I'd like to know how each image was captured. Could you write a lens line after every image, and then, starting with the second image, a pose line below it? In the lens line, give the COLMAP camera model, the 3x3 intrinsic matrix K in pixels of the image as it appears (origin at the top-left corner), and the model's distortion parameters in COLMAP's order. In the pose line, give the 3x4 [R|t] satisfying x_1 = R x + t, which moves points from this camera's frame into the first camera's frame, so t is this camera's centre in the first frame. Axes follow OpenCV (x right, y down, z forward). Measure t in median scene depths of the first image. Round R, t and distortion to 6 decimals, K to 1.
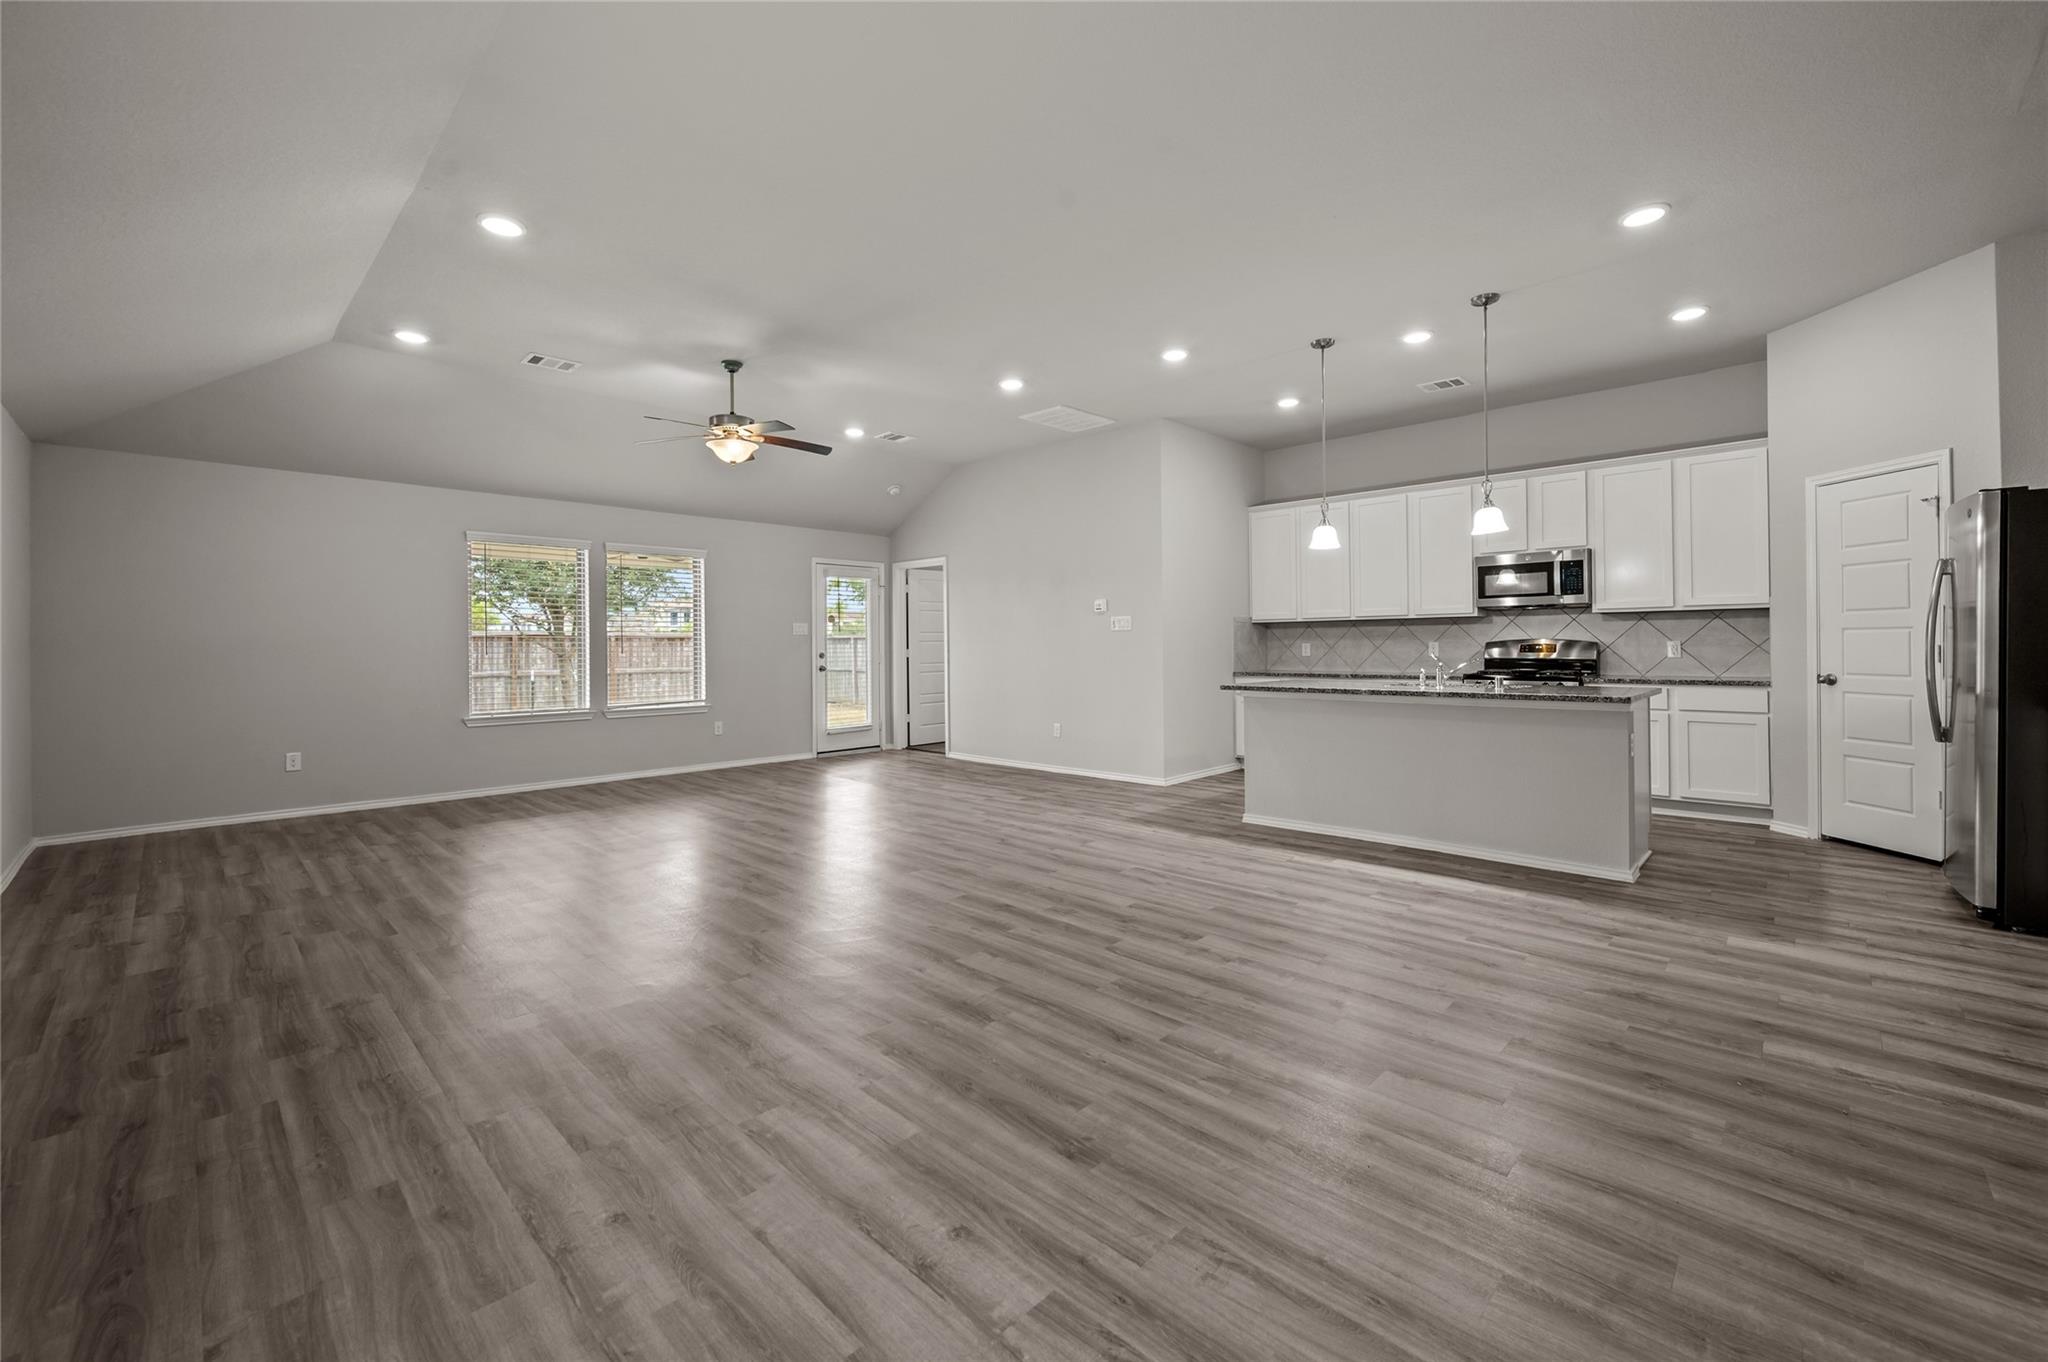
lens RADIAL K [[820.3, 0, 1027.9], [0, 820.3, 650.1], [0, 0, 1]] dist [0.000174, 0.000092]
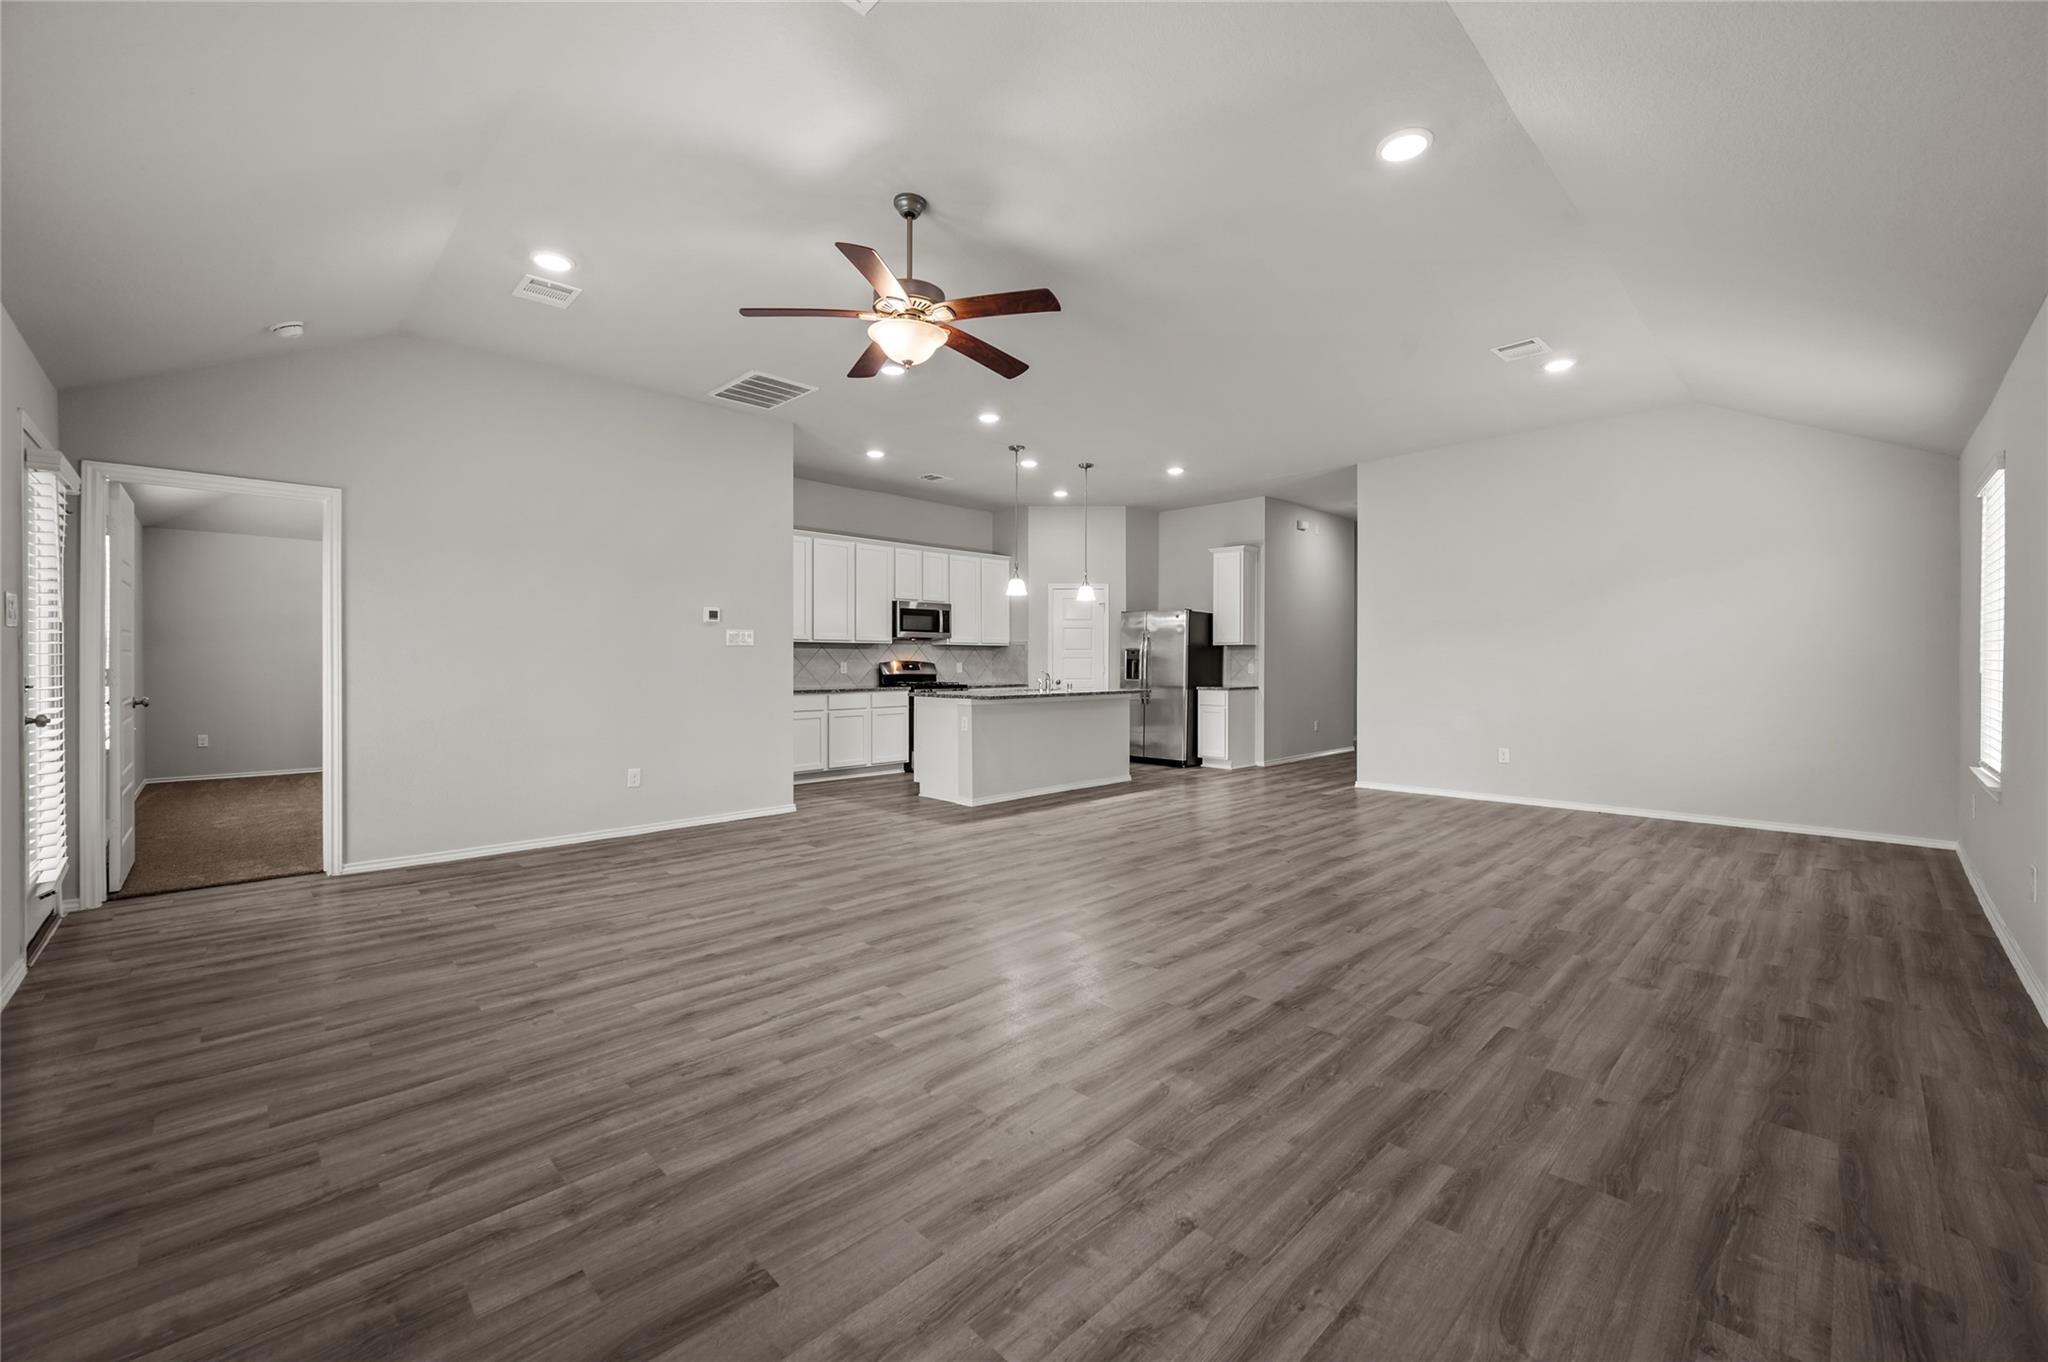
lens RADIAL K [[819.2, 0, 1024.1], [0, 819.2, 661.0], [0, 0, 1]] dist [0.003808, 0.000281]
pose [[0.028859, 0.010402, 0.999529, -0.991266], [0.002187, 0.999943, -0.010469, 0.003077], [-0.999581, 0.002488, 0.028834, 0.908026]]
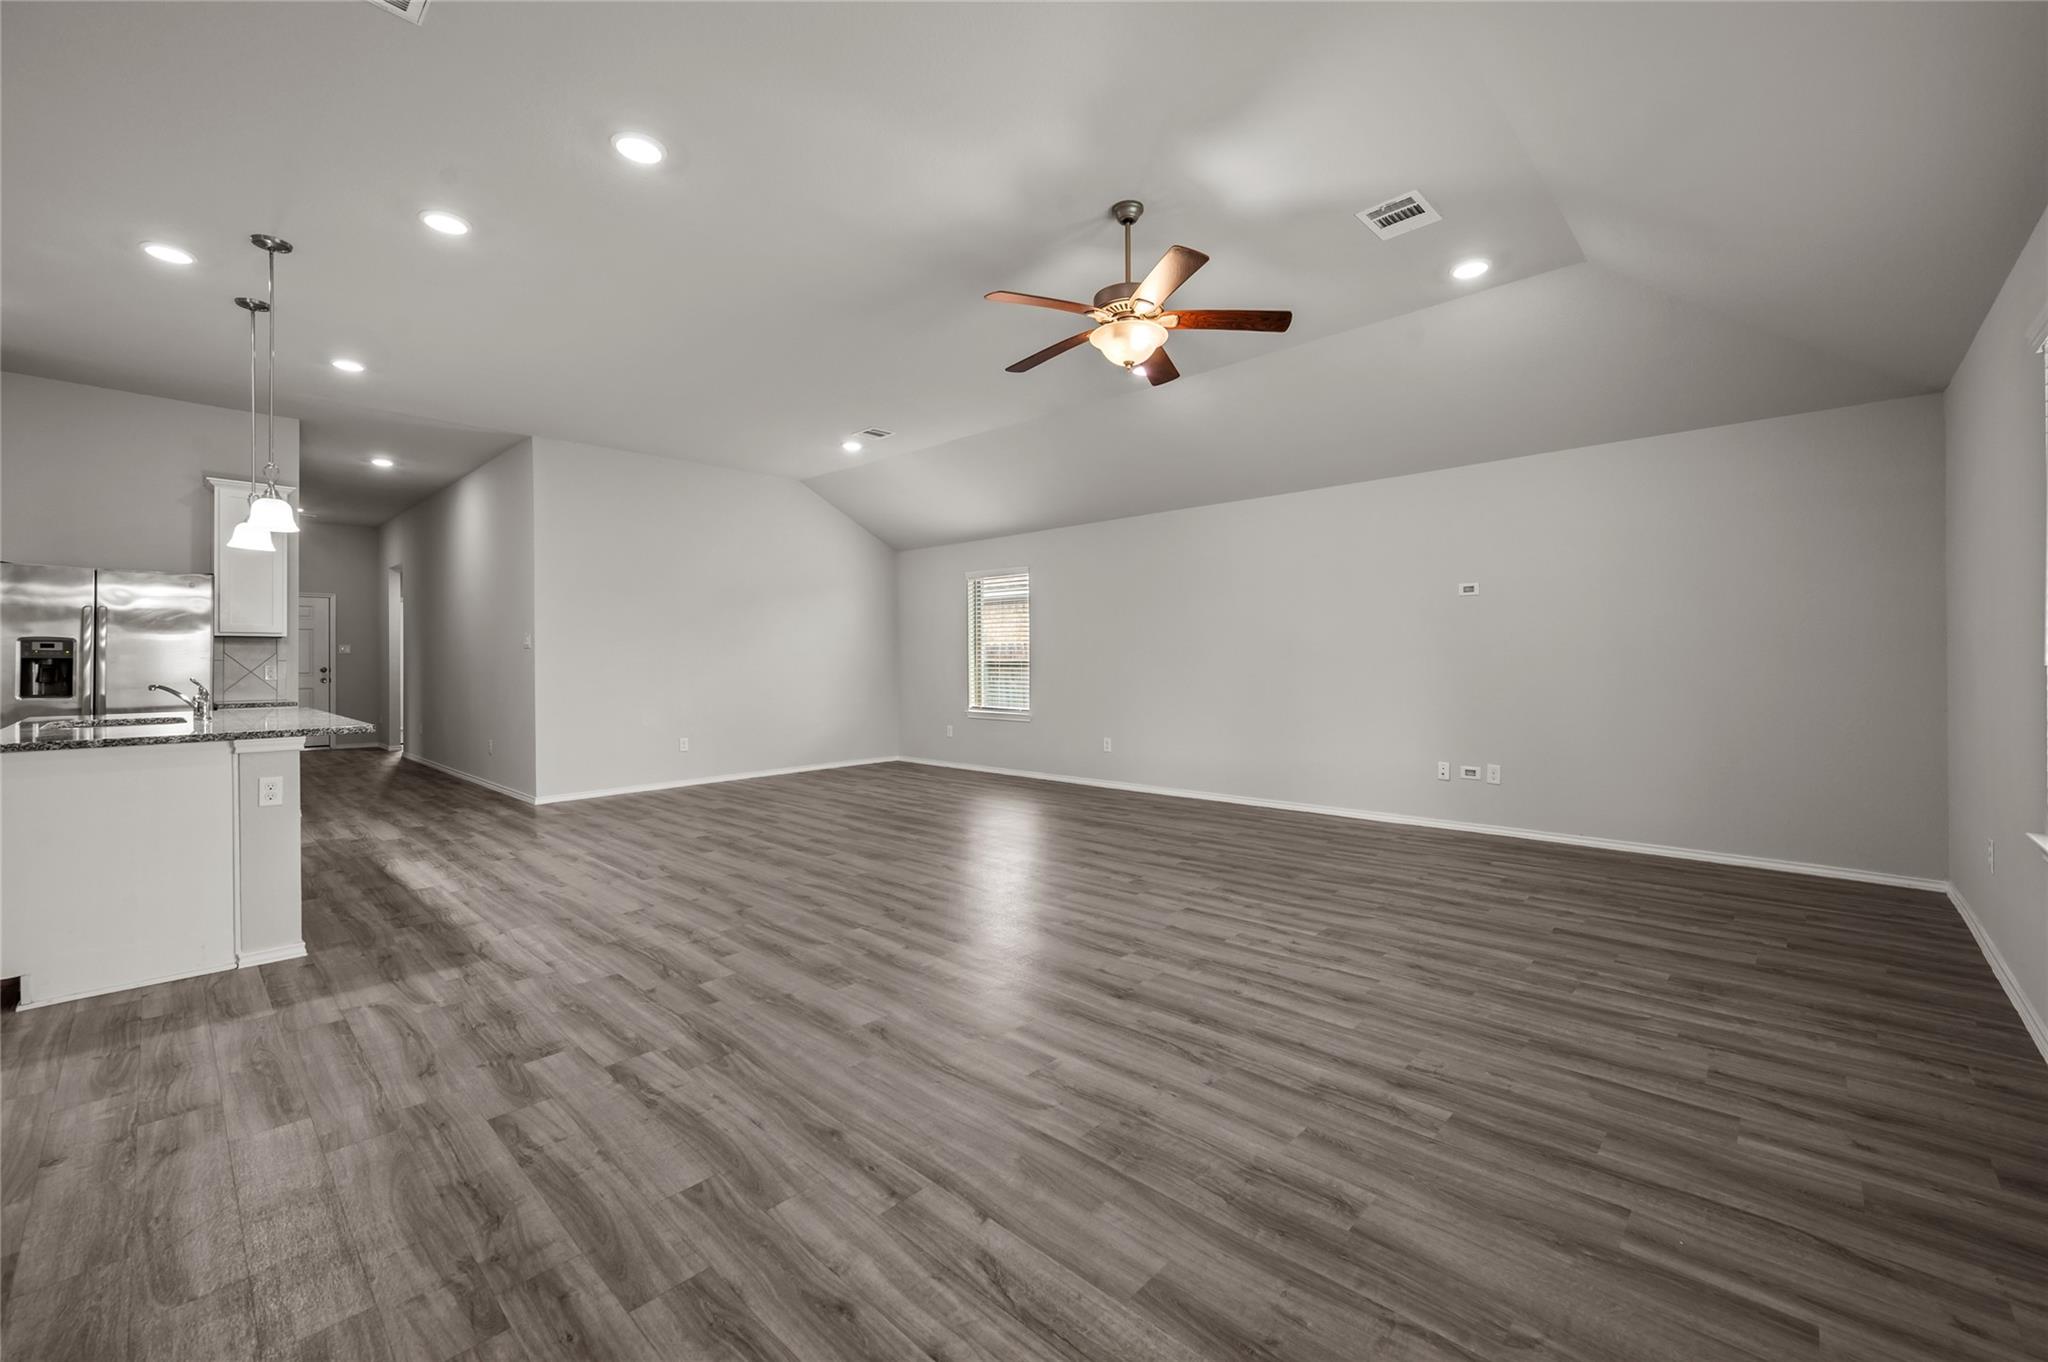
lens RADIAL K [[819.2, 0, 1024.1], [0, 819.2, 661.0], [0, 0, 1]] dist [0.003808, 0.000281]
pose [[-0.999859, 0.012884, -0.010729, -0.276638], [0.012854, 0.999913, 0.002844, -0.004327], [0.010765, 0.002706, -0.999938, 1.654750]]
